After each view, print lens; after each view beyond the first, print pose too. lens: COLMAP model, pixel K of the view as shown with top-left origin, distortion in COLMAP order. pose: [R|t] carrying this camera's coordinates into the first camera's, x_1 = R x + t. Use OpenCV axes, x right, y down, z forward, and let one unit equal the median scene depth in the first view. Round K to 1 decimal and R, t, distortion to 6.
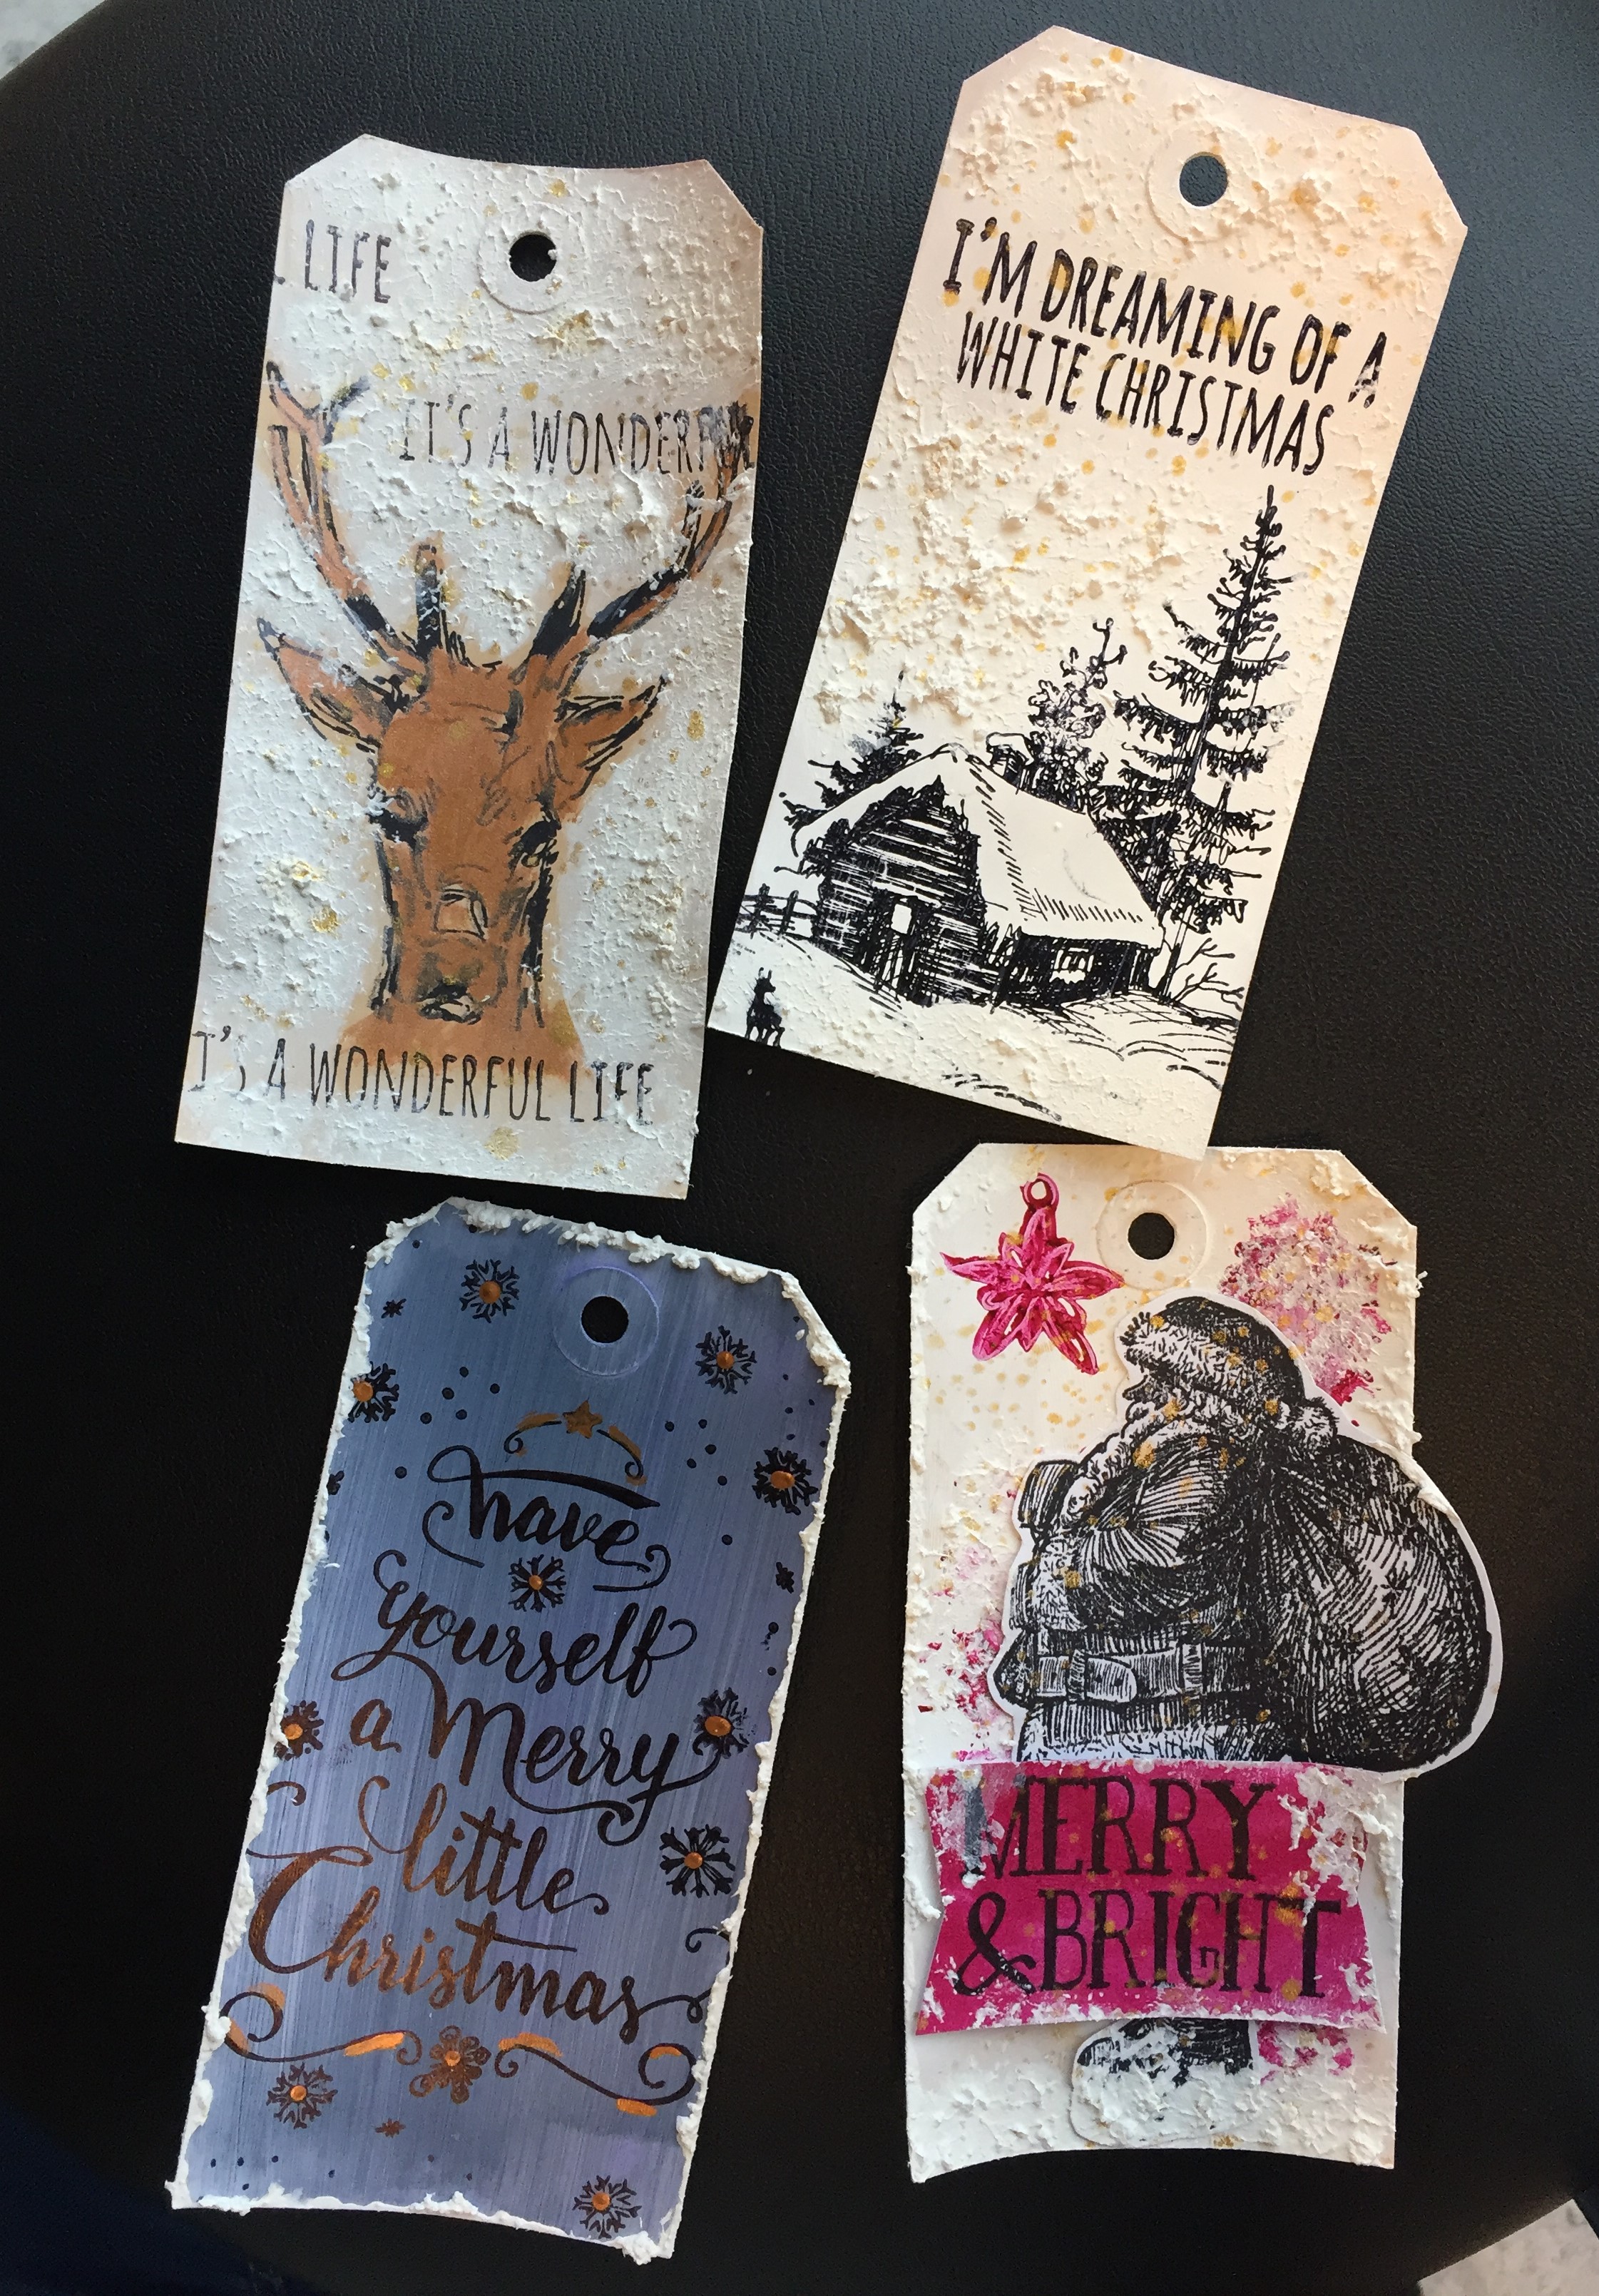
lens RADIAL K [[2096.8, 0, 799.5], [0, 2096.8, 1148.0], [0, 0, 1]] dist [0.101578, -0.183375]
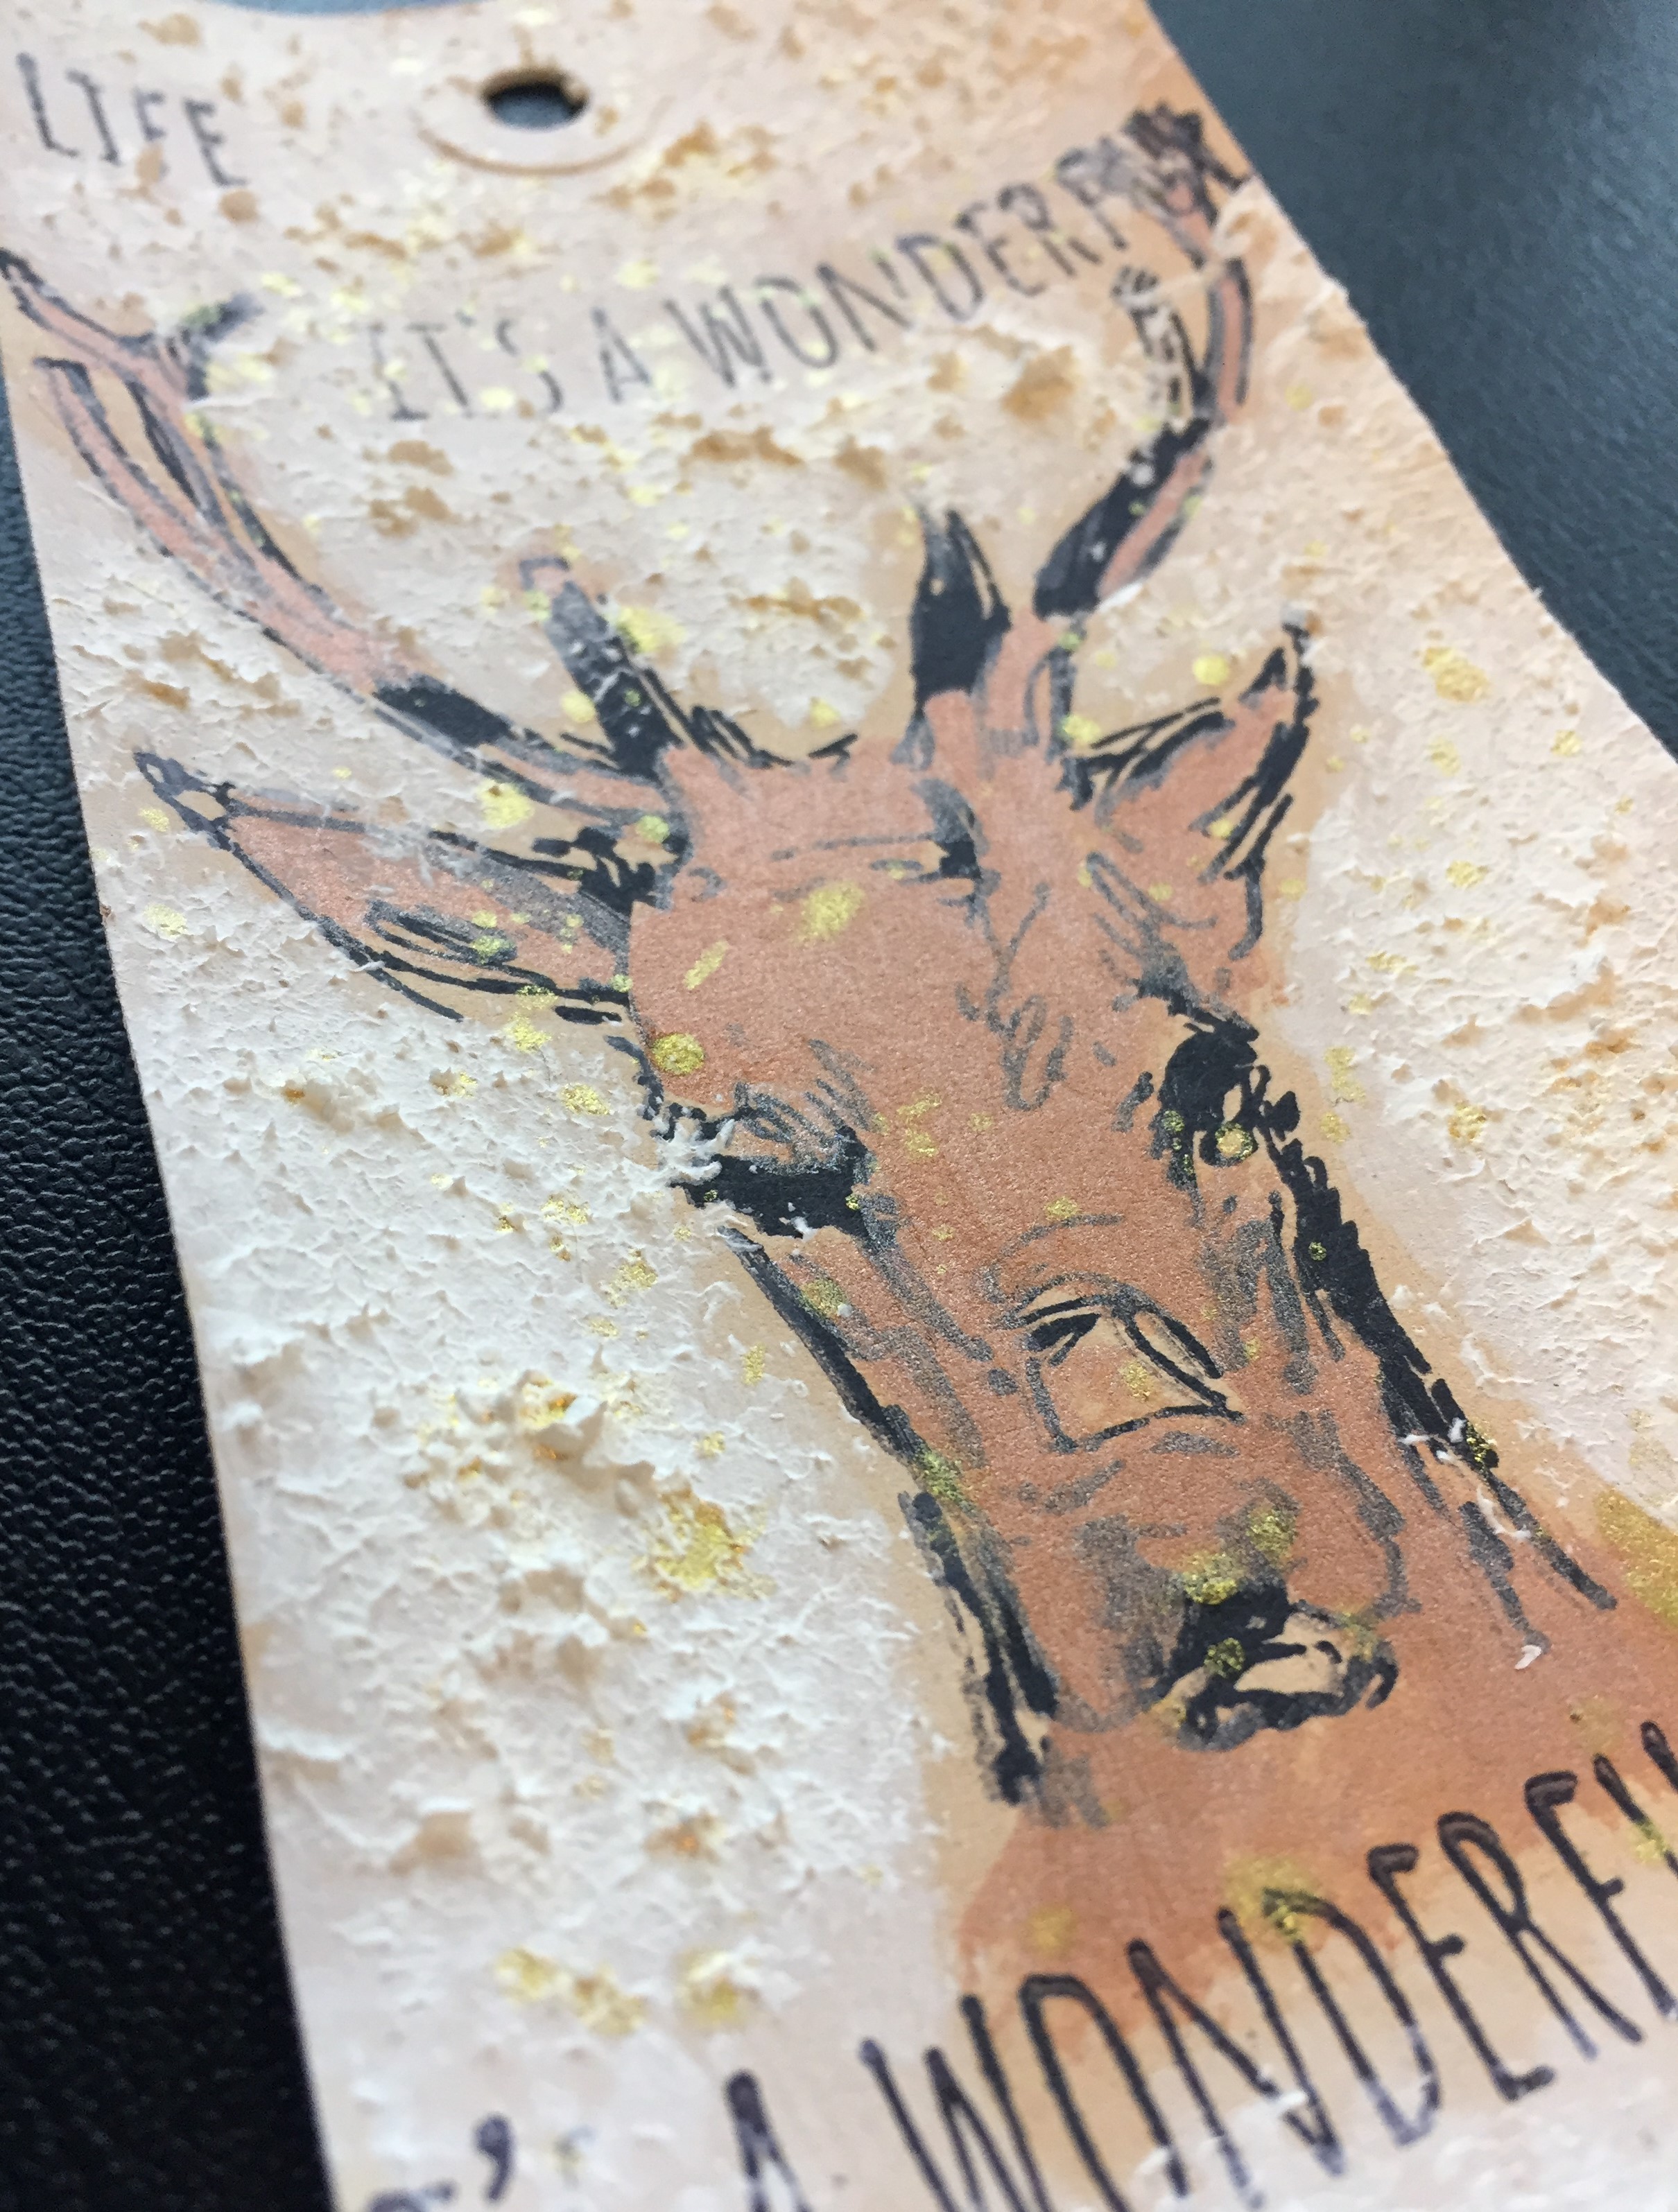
lens RADIAL K [[2096.1, 0, 839.0], [0, 2096.1, 1106.0], [0, 0, 1]] dist [0.064134, -0.175805]
pose [[0.899069, -0.298377, 0.320385, -0.274384], [0.426324, 0.763177, -0.485601, -0.018314], [-0.099618, 0.573176, 0.813354, 0.761823]]
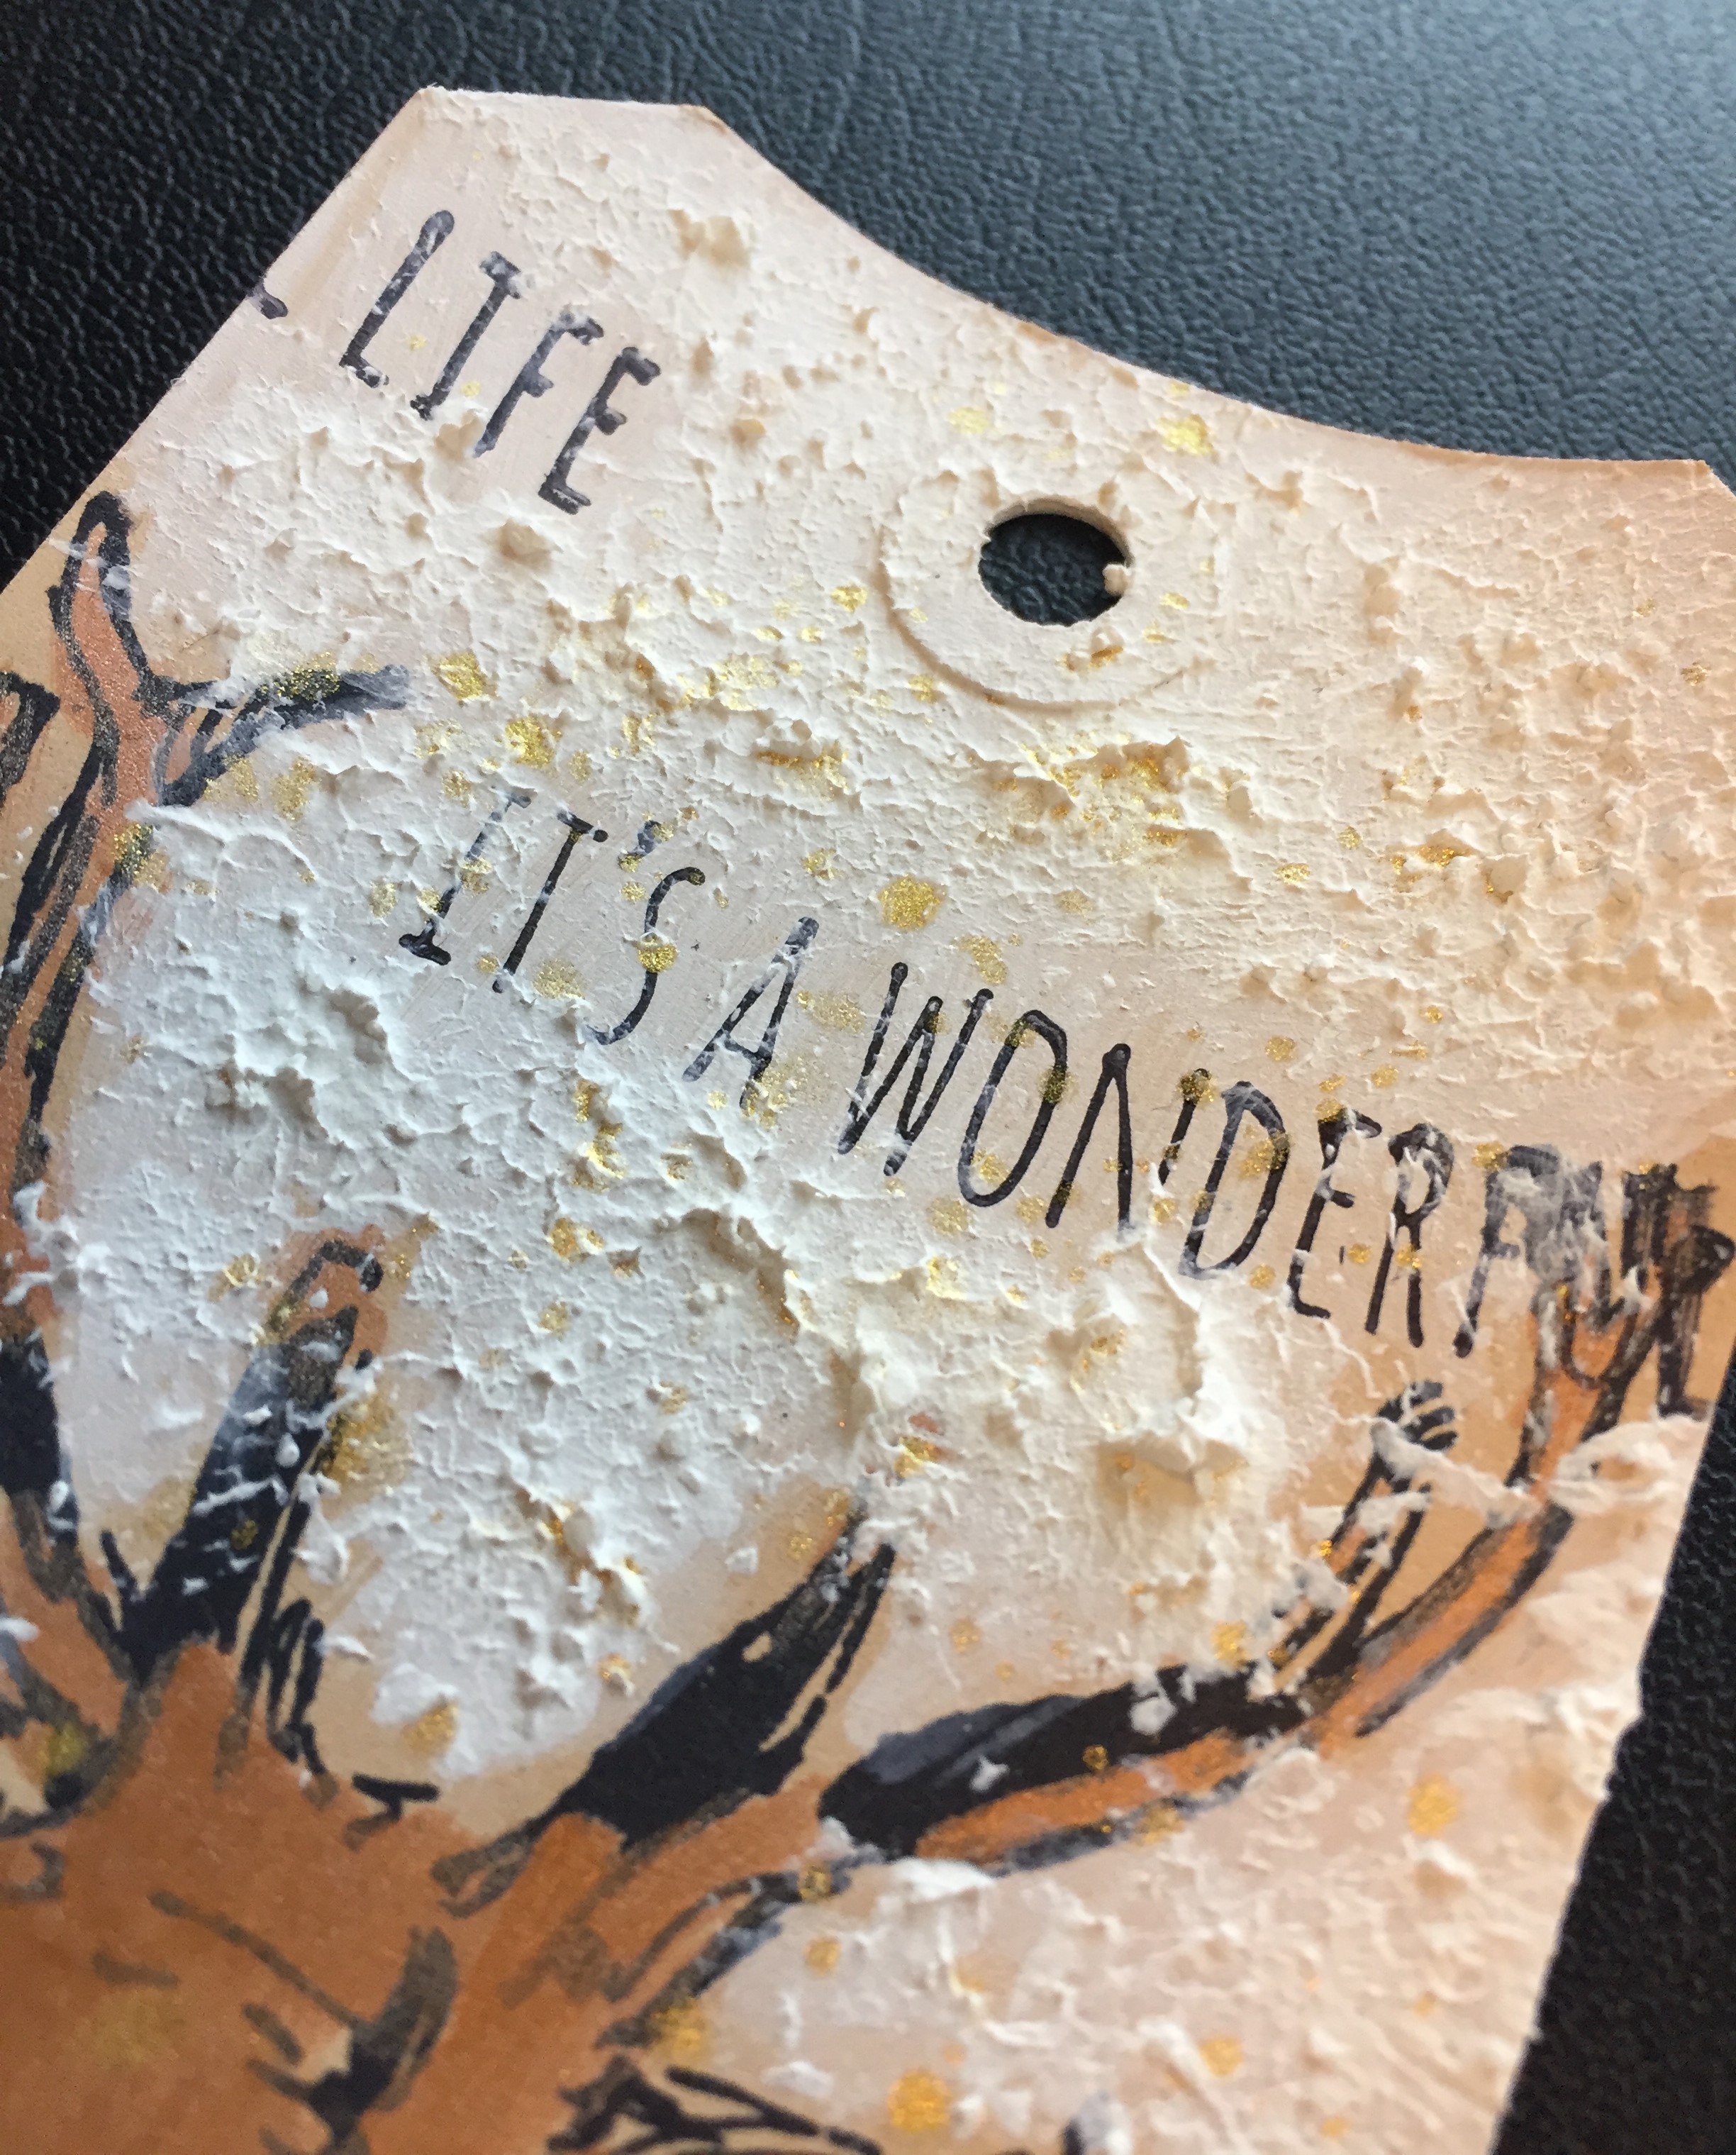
lens RADIAL K [[2156.4, 0, 865.3], [0, 2156.4, 975.1], [0, 0, 1]] dist [0.088697, -0.247169]
pose [[0.940630, 0.334030, -0.060326, -0.113023], [-0.325078, 0.835368, -0.443266, -0.216640], [-0.097670, 0.436560, 0.894358, 0.745020]]
